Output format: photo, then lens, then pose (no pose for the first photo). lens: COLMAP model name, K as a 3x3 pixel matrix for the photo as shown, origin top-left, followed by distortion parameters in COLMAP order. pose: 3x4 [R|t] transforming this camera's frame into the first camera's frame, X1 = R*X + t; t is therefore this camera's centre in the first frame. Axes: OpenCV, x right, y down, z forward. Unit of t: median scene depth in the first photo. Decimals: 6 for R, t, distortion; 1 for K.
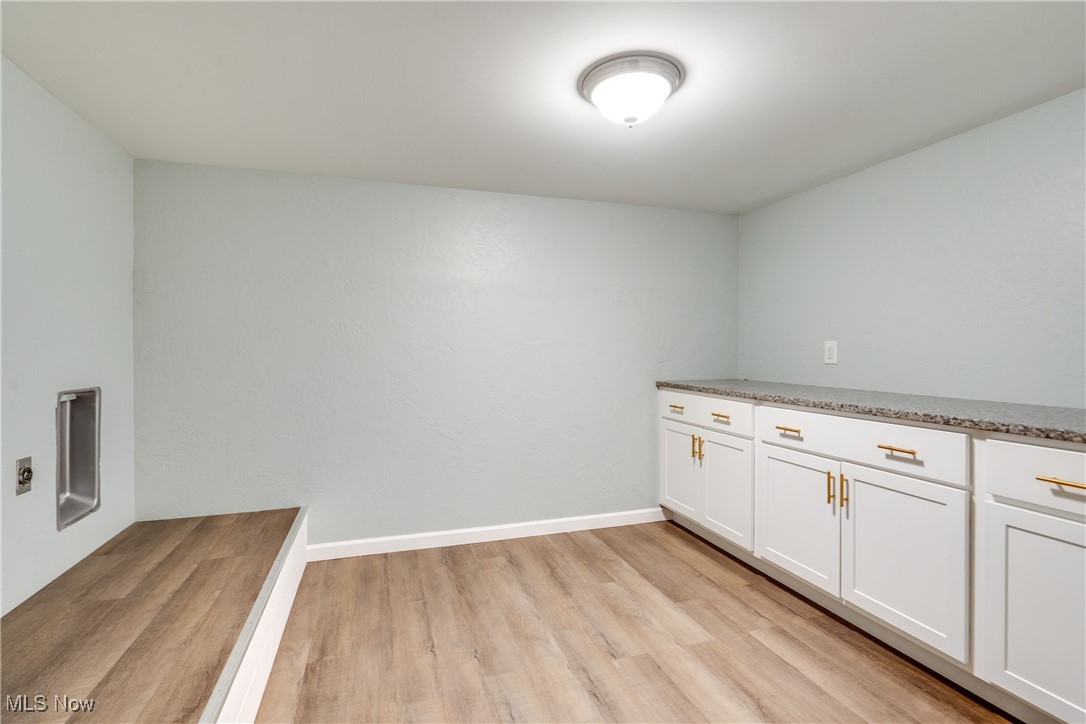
lens RADIAL K [[500.9, 0, 540.8], [0, 500.9, 357.1], [0, 0, 1]] dist [-0.005865, -0.000049]
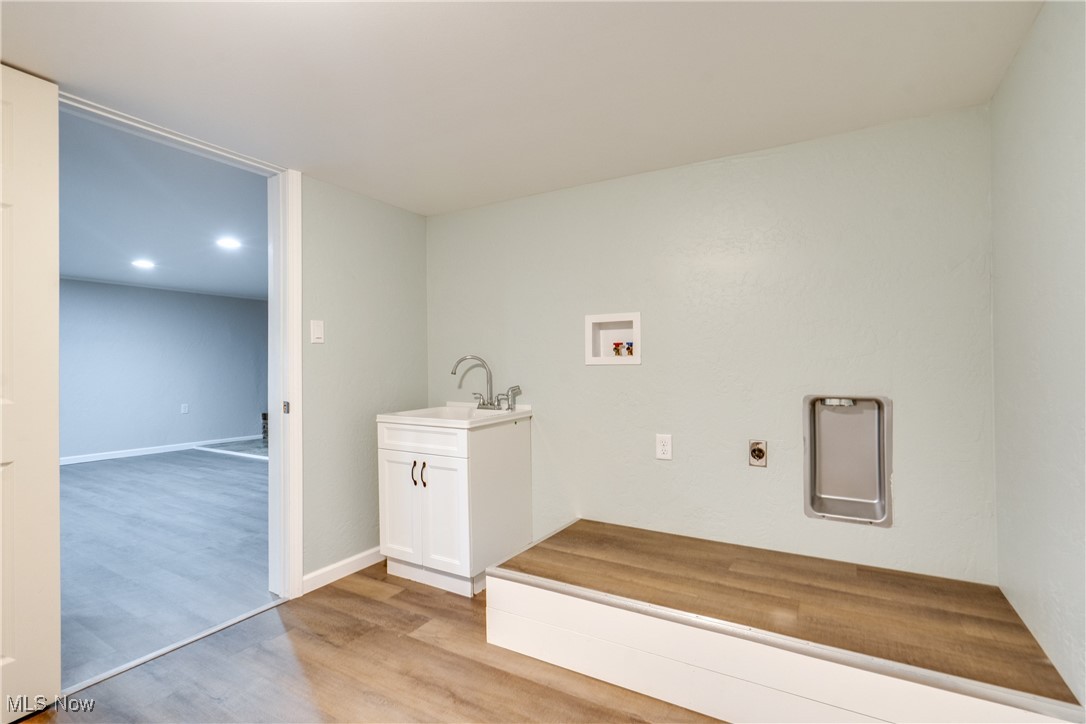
lens RADIAL K [[500.9, 0, 540.1], [0, 500.9, 361.9], [0, 0, 1]] dist [-0.005865, -0.000049]
pose [[-0.758136, 0.002770, -0.652091, 0.233305], [0.001799, 0.999996, 0.002156, -0.003524], [0.652094, 0.000461, -0.758138, 1.484083]]
